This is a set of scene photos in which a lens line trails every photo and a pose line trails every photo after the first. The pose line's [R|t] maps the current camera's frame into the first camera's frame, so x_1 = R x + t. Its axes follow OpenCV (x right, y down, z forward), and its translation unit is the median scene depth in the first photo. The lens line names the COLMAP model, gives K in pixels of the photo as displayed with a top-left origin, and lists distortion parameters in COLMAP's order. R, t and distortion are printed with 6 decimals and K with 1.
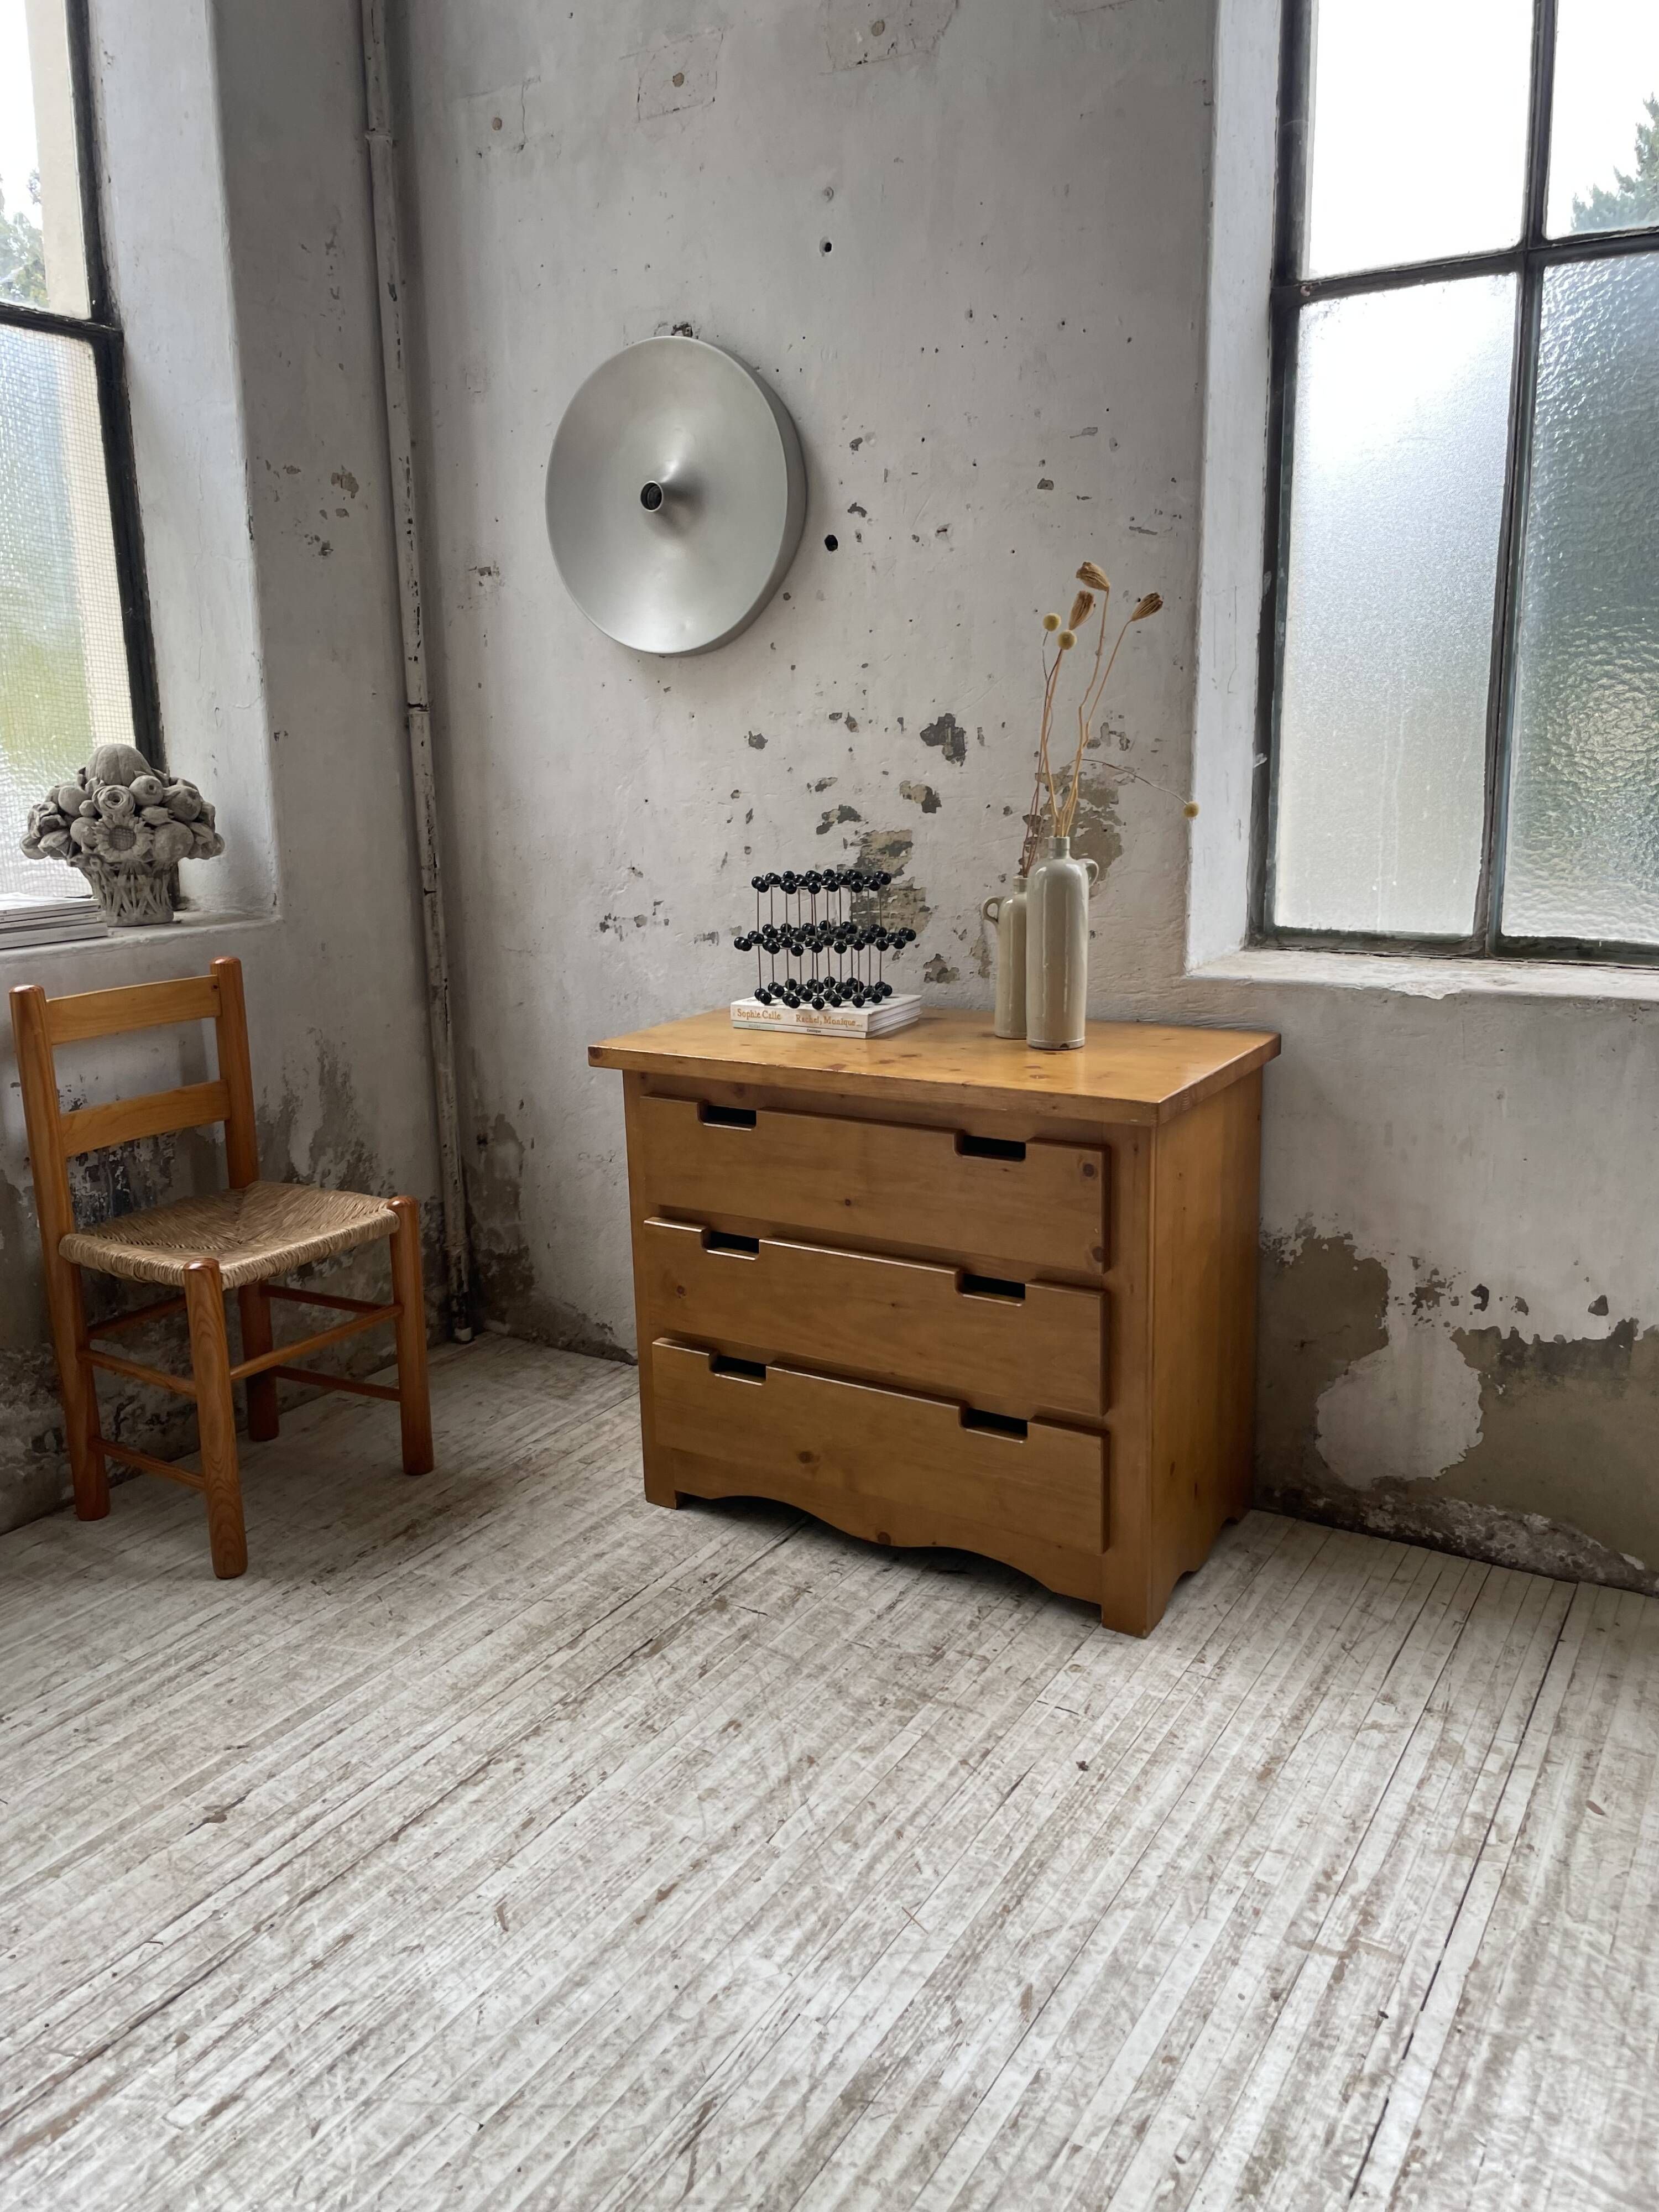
lens RADIAL K [[1682.0, 0, 847.7], [0, 1682.0, 1083.7], [0, 0, 1]] dist [0.088561, -0.120919]
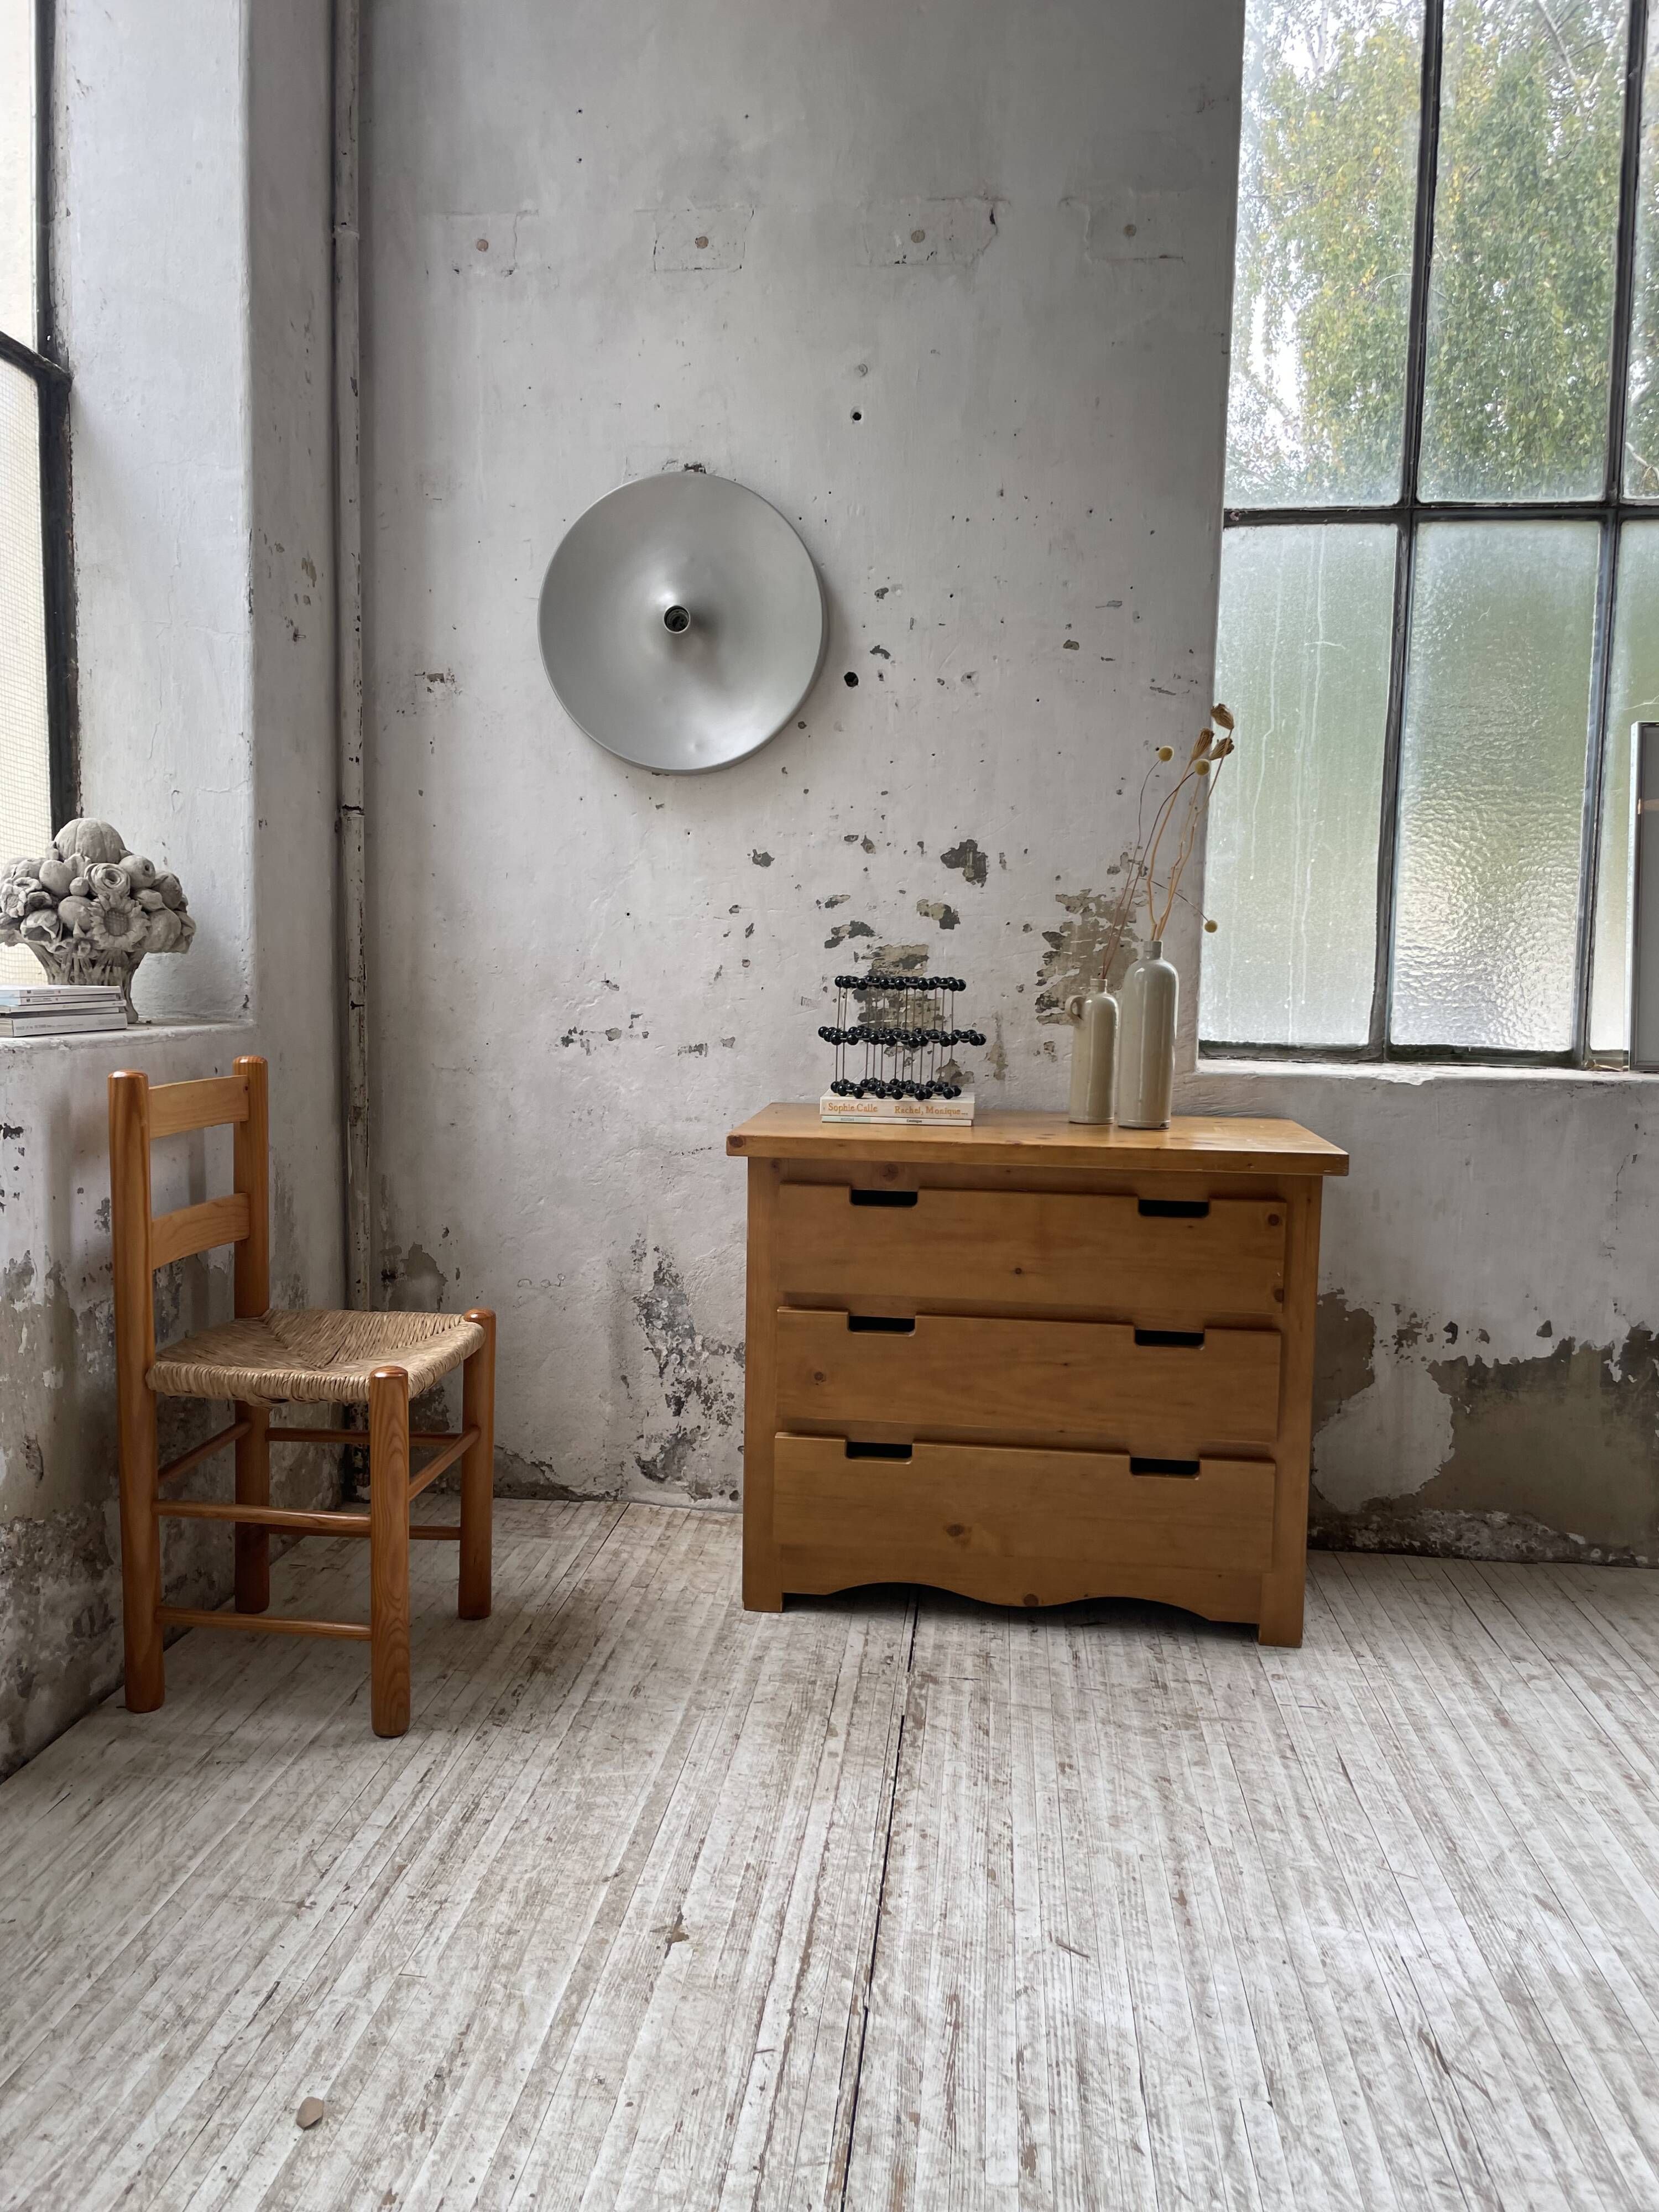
lens RADIAL K [[1682.0, 0, 808.1], [0, 1682.0, 1120.3], [0, 0, 1]] dist [0.088561, -0.120919]
pose [[0.909058, -0.004291, 0.416648, -0.531839], [0.049803, 0.993897, -0.098426, 0.069998], [-0.413683, 0.110225, 0.903724, 0.078995]]
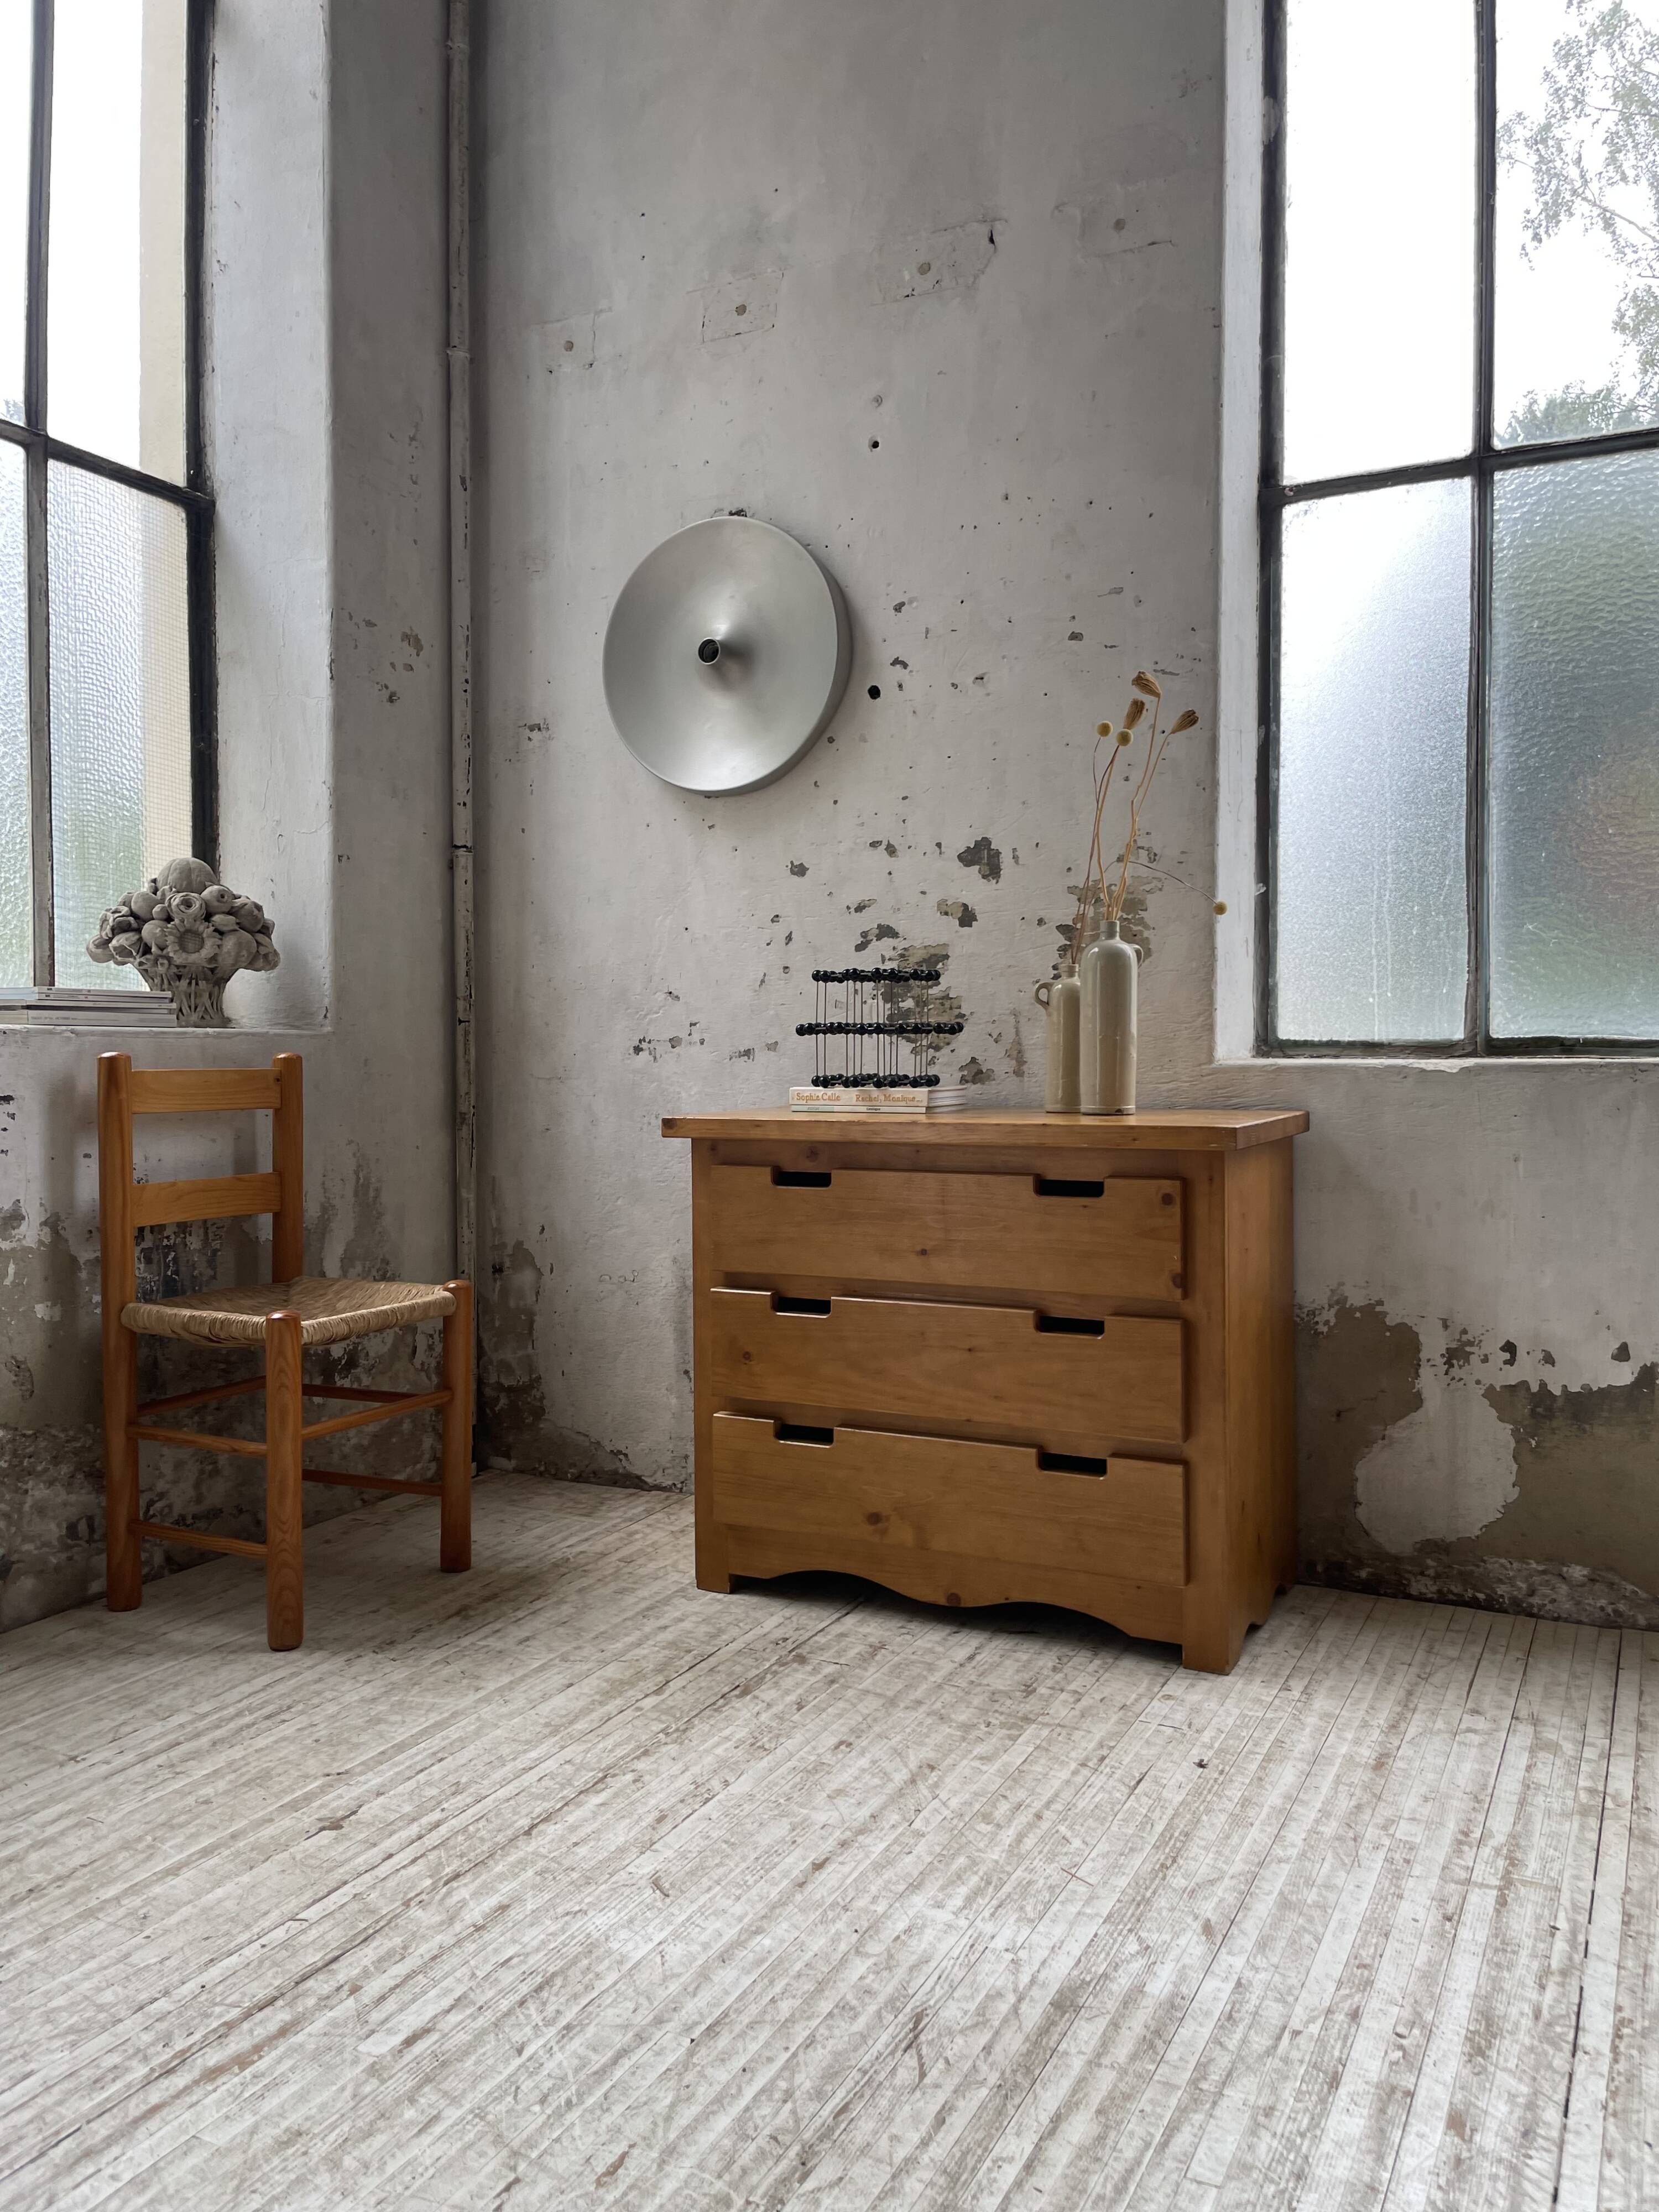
lens RADIAL K [[1682.0, 0, 844.9], [0, 1682.0, 1084.3], [0, 0, 1]] dist [0.088561, -0.120919]
pose [[0.996272, 0.013891, 0.085145, -0.131576], [0.002290, 0.982346, -0.187061, 0.154798], [-0.086241, 0.186559, 0.978651, -0.037211]]
